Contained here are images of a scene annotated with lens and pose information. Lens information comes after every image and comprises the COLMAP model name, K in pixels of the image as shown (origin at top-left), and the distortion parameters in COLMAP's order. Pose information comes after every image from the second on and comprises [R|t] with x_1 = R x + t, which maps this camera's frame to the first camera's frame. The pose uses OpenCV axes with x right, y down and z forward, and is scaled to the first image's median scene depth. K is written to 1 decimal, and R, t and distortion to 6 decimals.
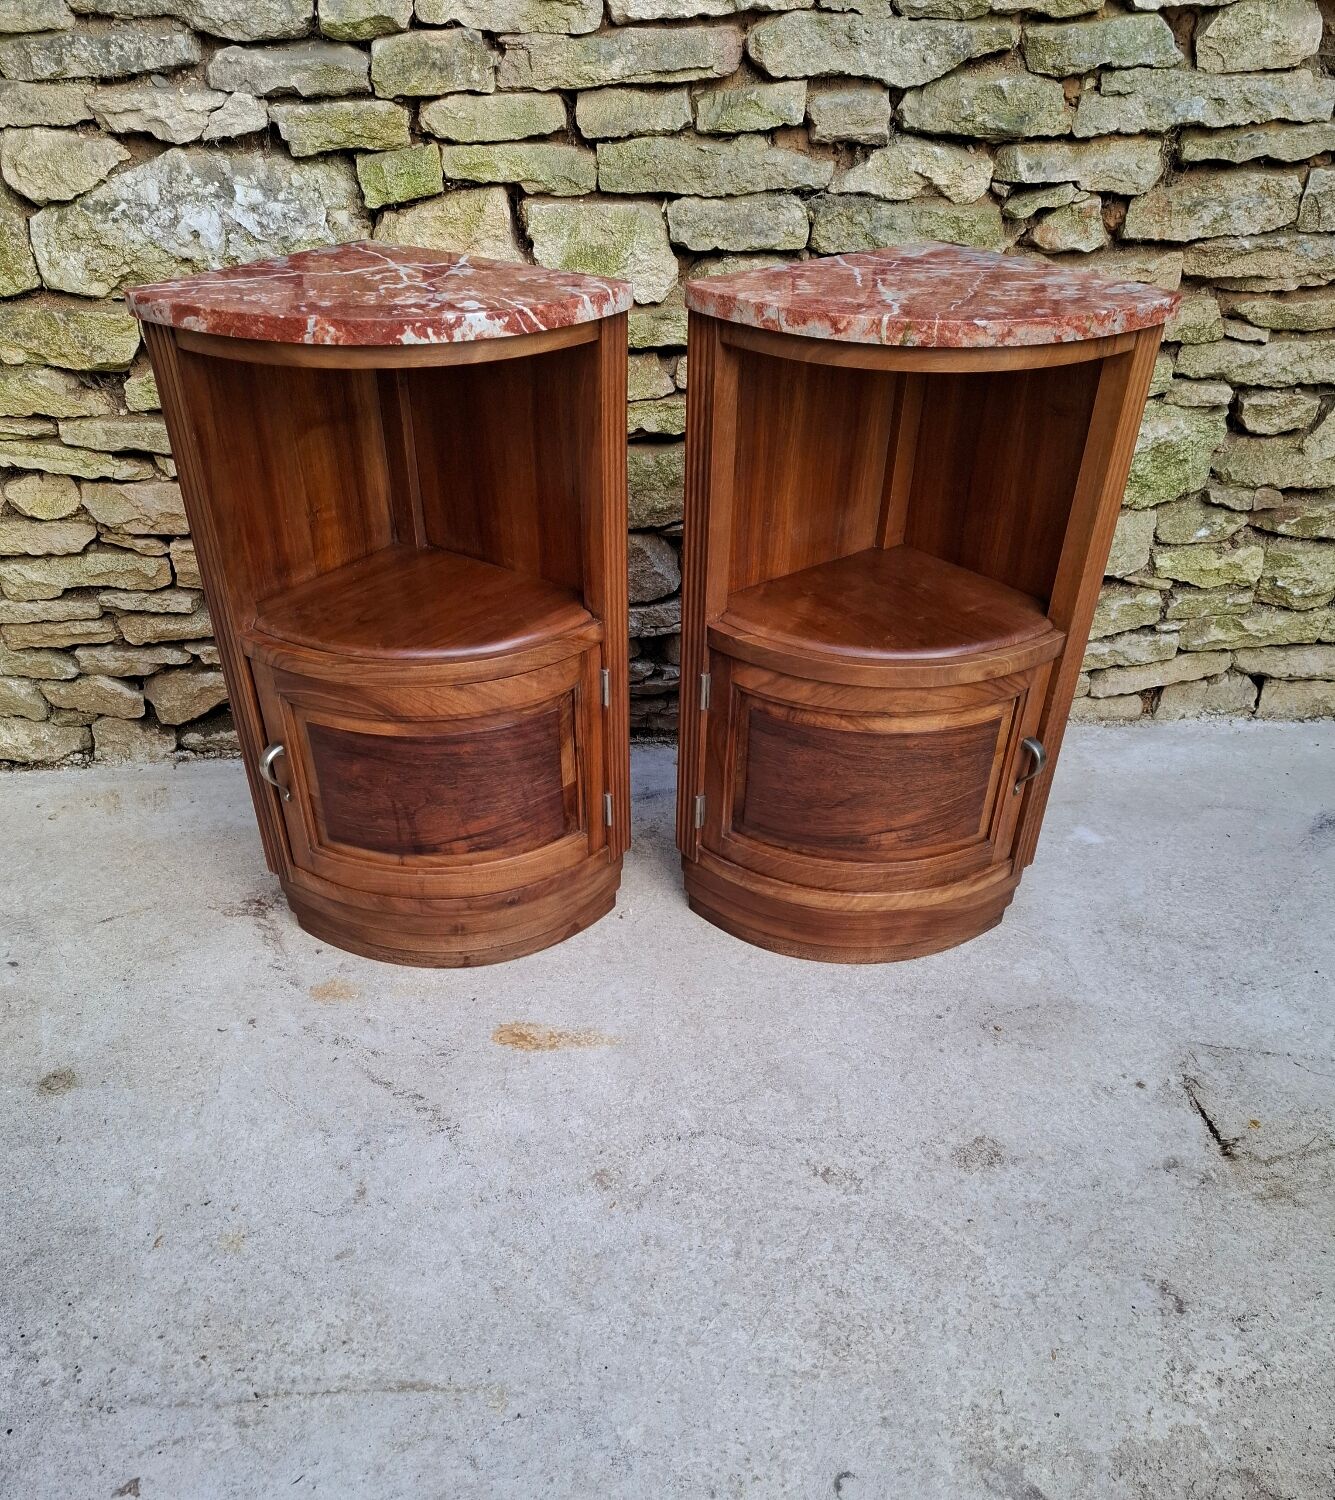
lens RADIAL K [[1237.9, 0, 661.7], [0, 1237.9, 888.6], [0, 0, 1]] dist [0.041461, -0.032729]
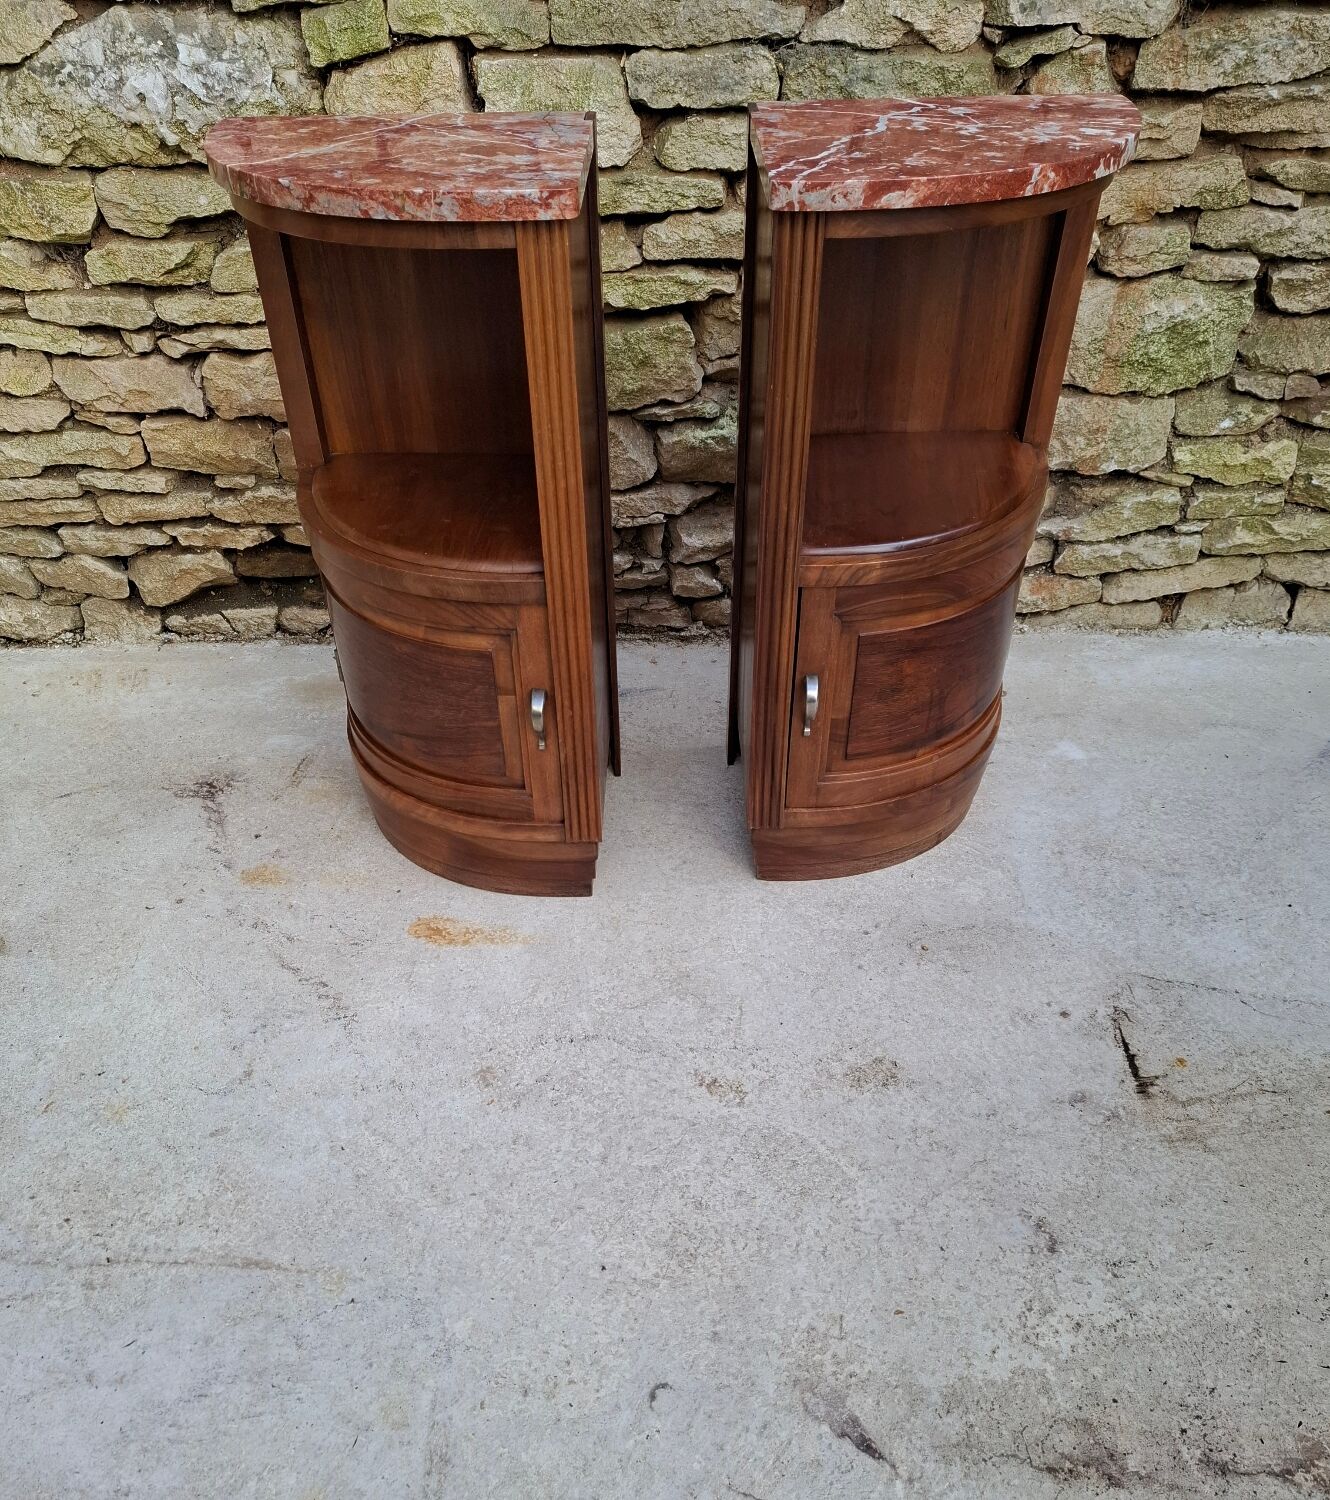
lens RADIAL K [[1237.7, 0, 655.1], [0, 1237.7, 869.5], [0, 0, 1]] dist [0.029582, -0.016793]
pose [[0.993748, 0.047620, -0.100985, 0.148296], [-0.041423, 0.997179, 0.062598, 0.001647], [0.103681, -0.058024, 0.992917, 0.033150]]
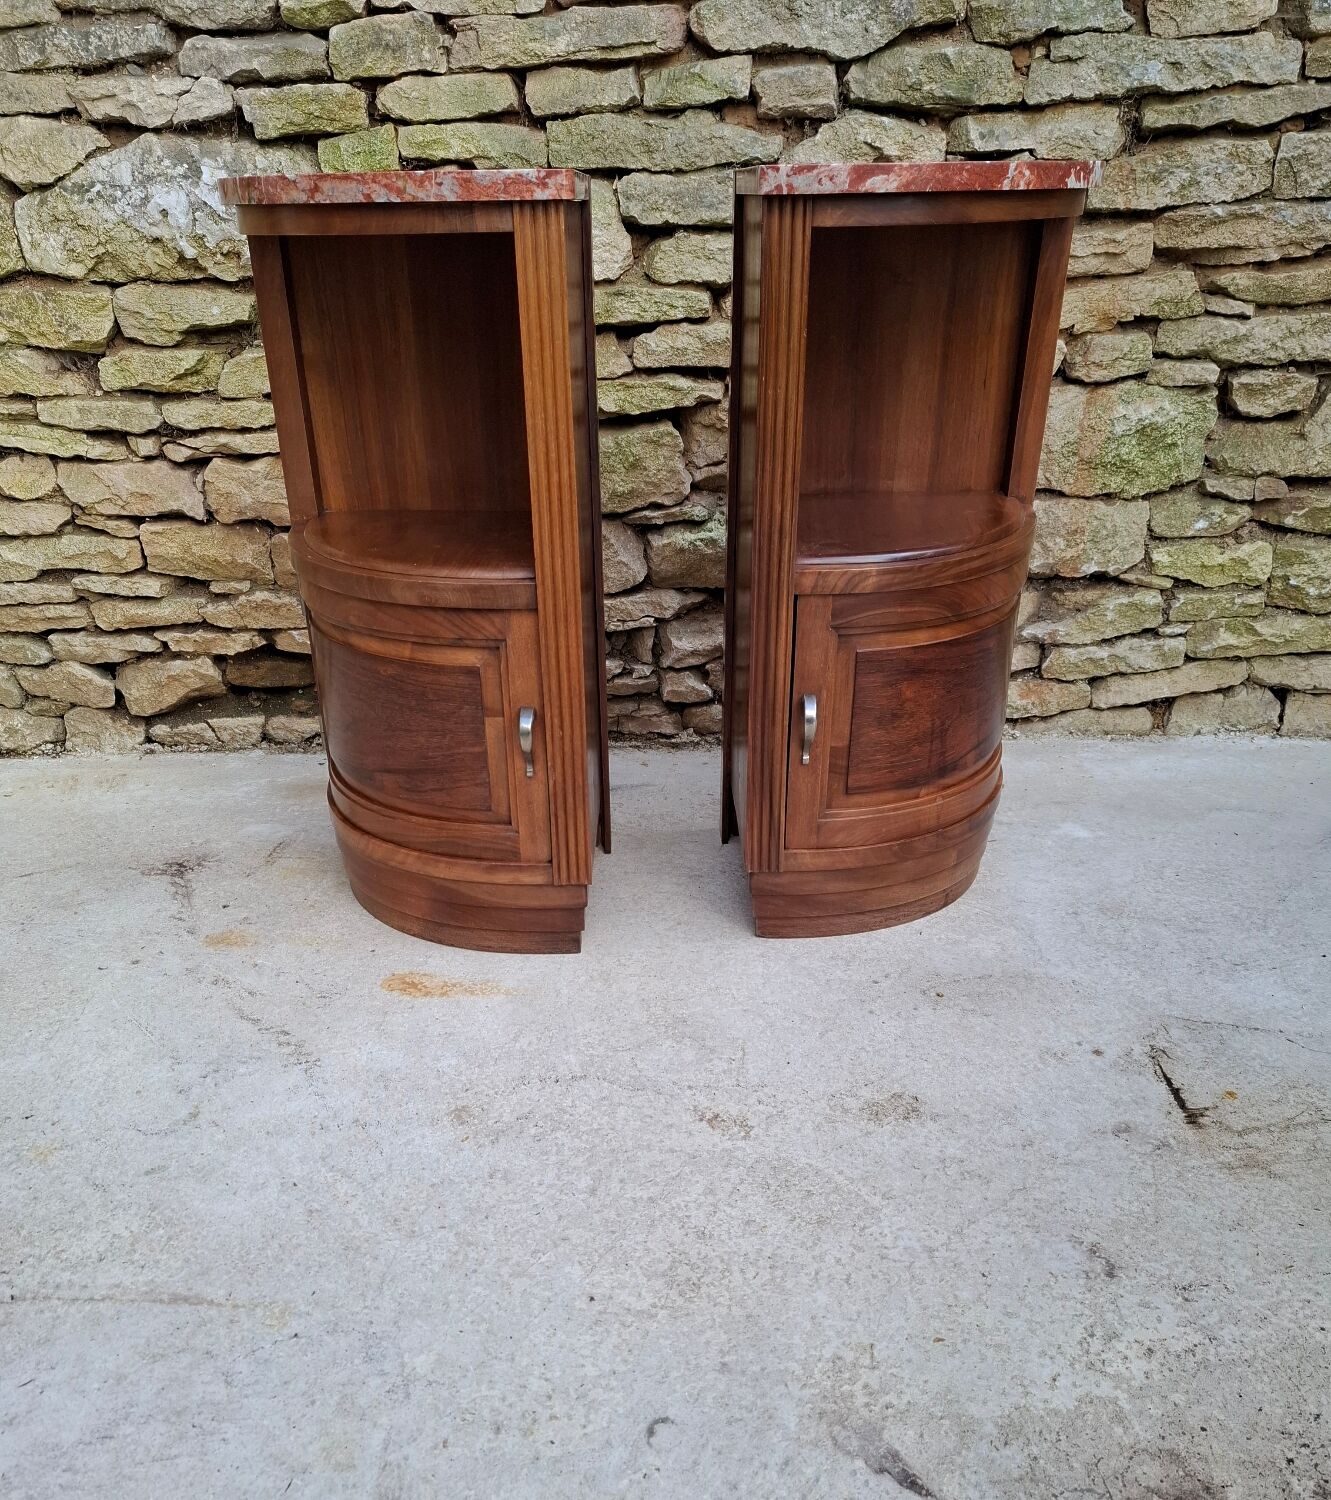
lens RADIAL K [[1234.5, 0, 654.6], [0, 1234.5, 873.1], [0, 0, 1]] dist [0.045349, -0.034205]
pose [[0.995008, 0.022200, -0.097292, 0.143384], [-0.037139, 0.987287, -0.154546, 0.161620], [0.092624, 0.157388, 0.983184, 0.092882]]
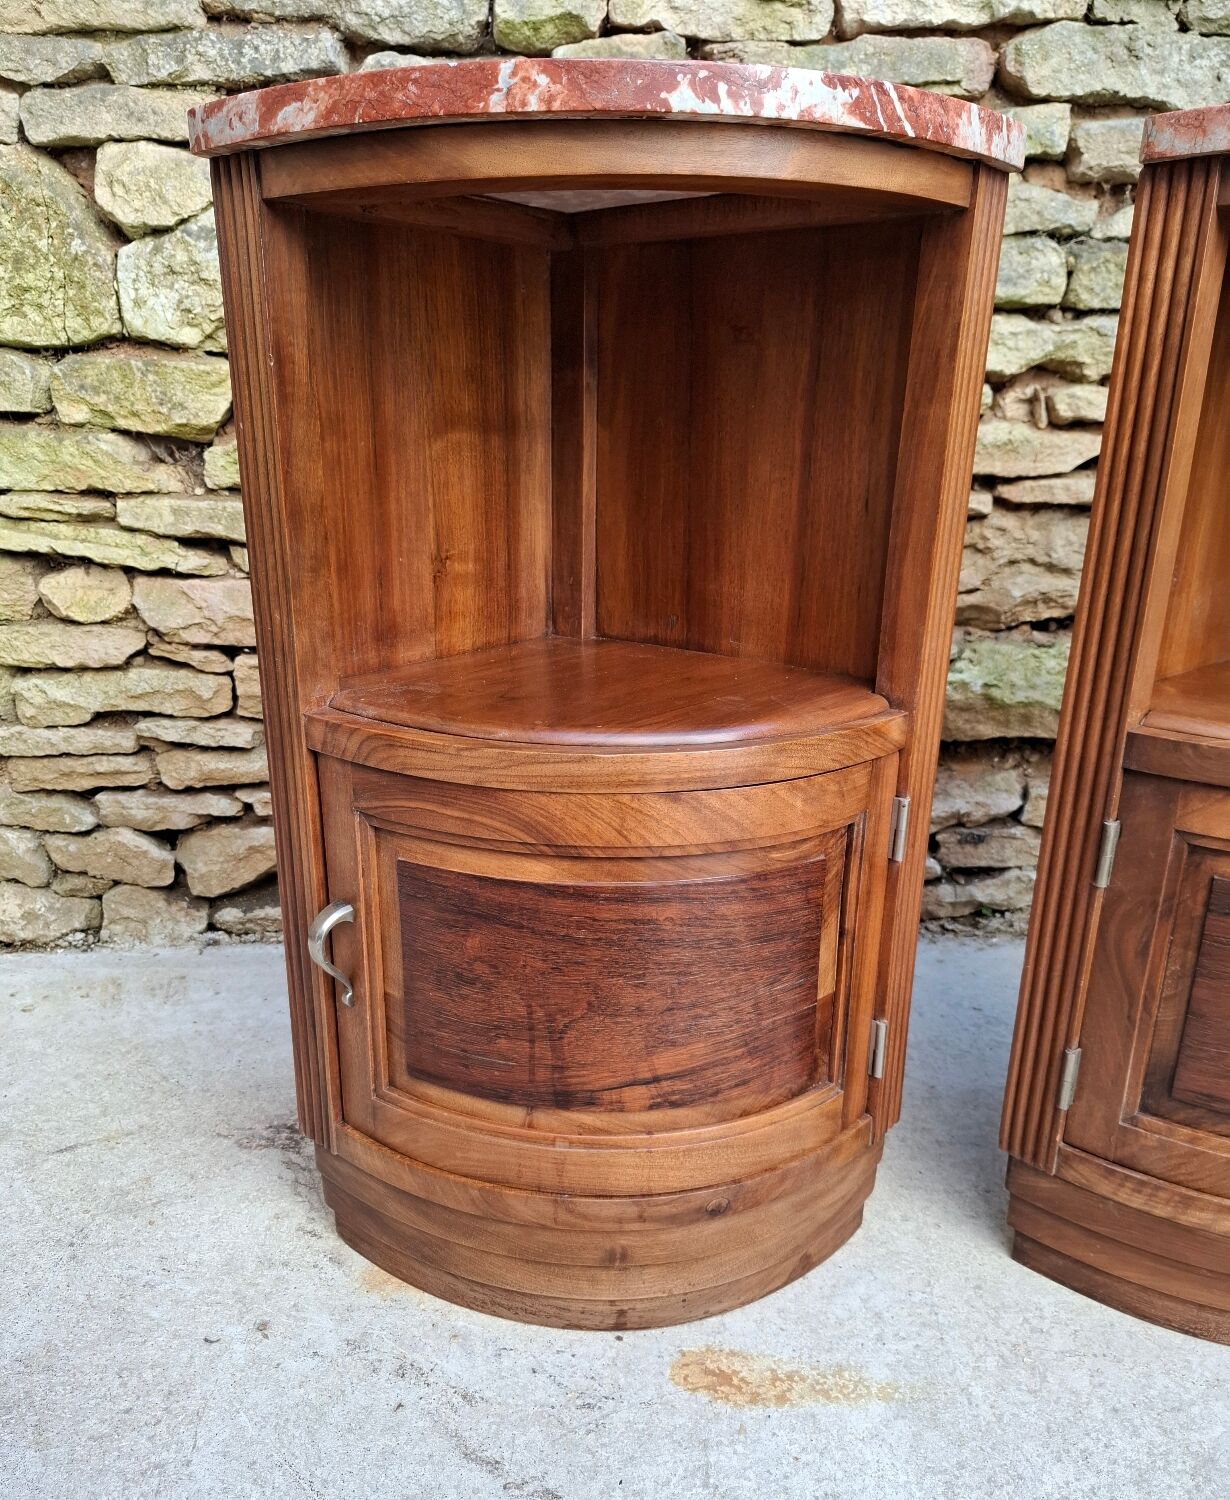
lens RADIAL K [[1128.7, 0, 610.5], [0, 1128.7, 805.2], [0, 0, 1]] dist [0.046844, -0.039033]
pose [[0.998748, 0.016411, -0.047263, -0.135309], [-0.030437, 0.949056, -0.313635, 0.033276], [0.039708, 0.314681, 0.948367, 0.398795]]
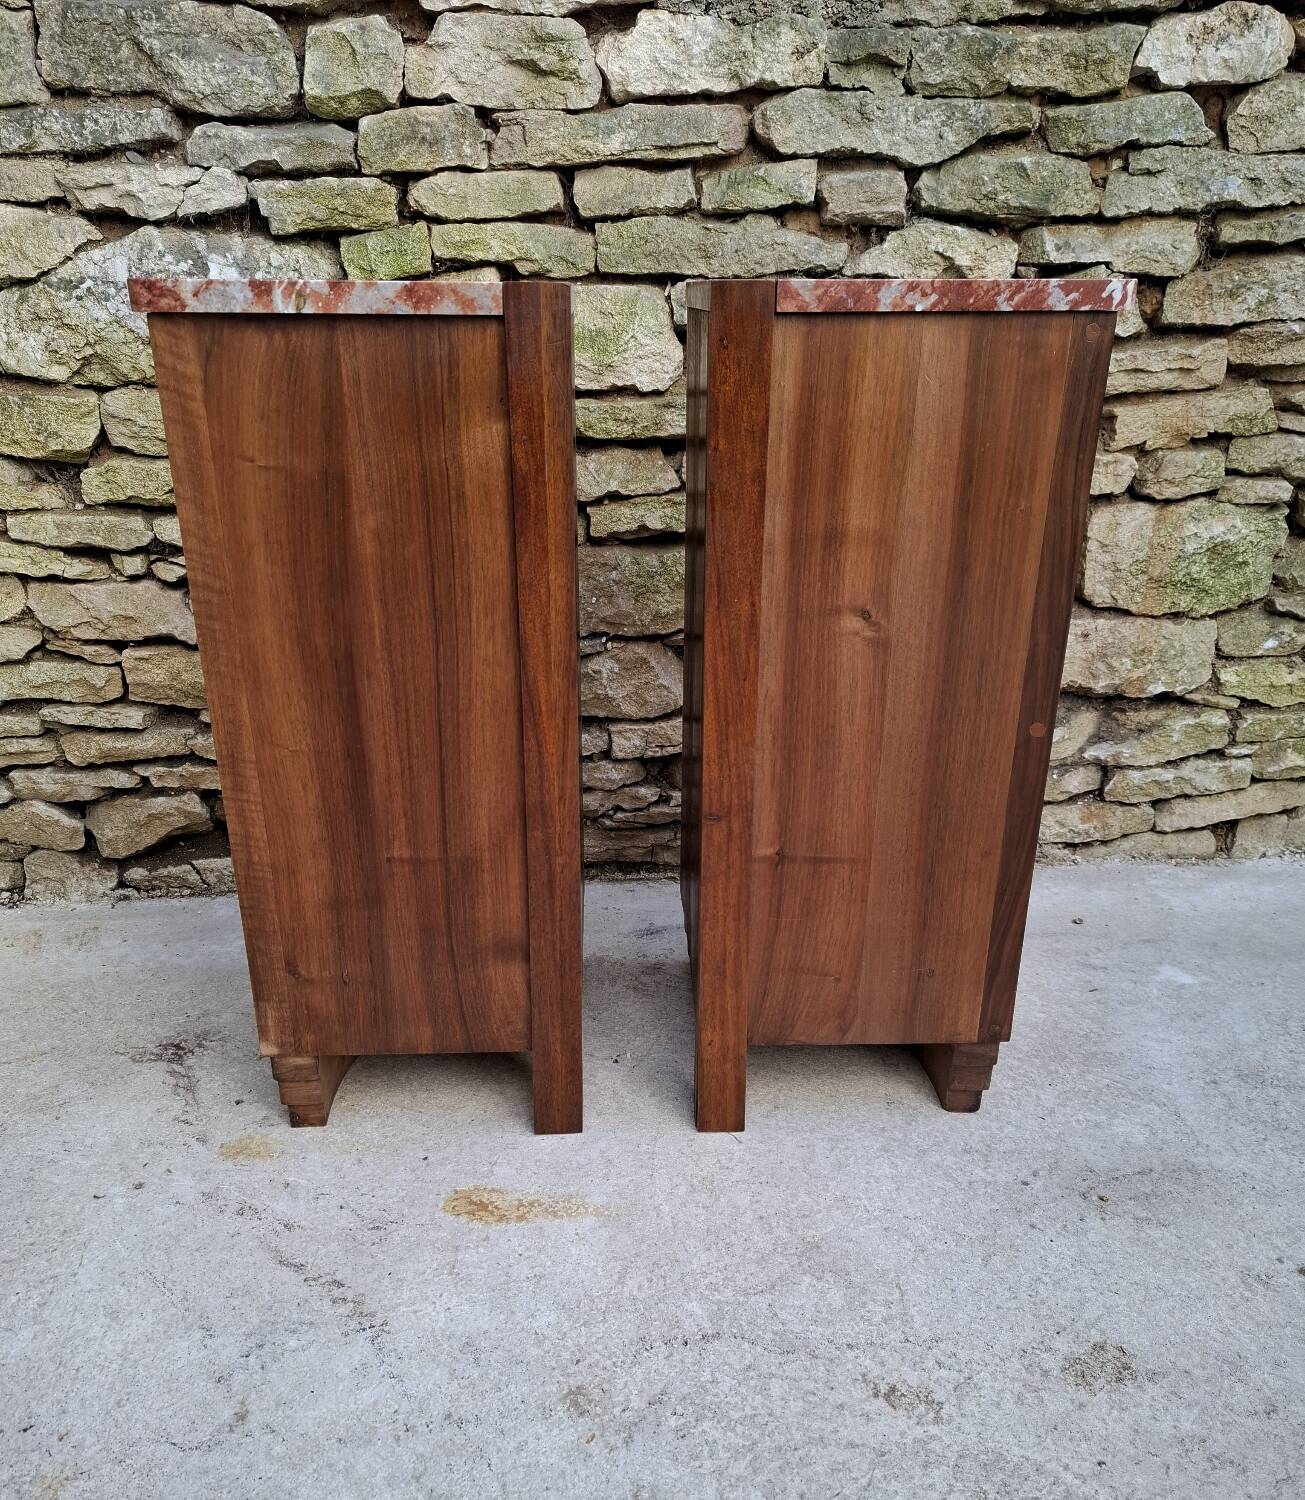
lens RADIAL K [[1208.6, 0, 656.4], [0, 1208.6, 852.7], [0, 0, 1]] dist [0.037711, -0.031393]
pose [[0.999794, -0.003155, -0.020033, 0.010407], [-0.001392, 0.974822, -0.222982, 0.068664], [0.020232, 0.222964, 0.974617, 0.202914]]
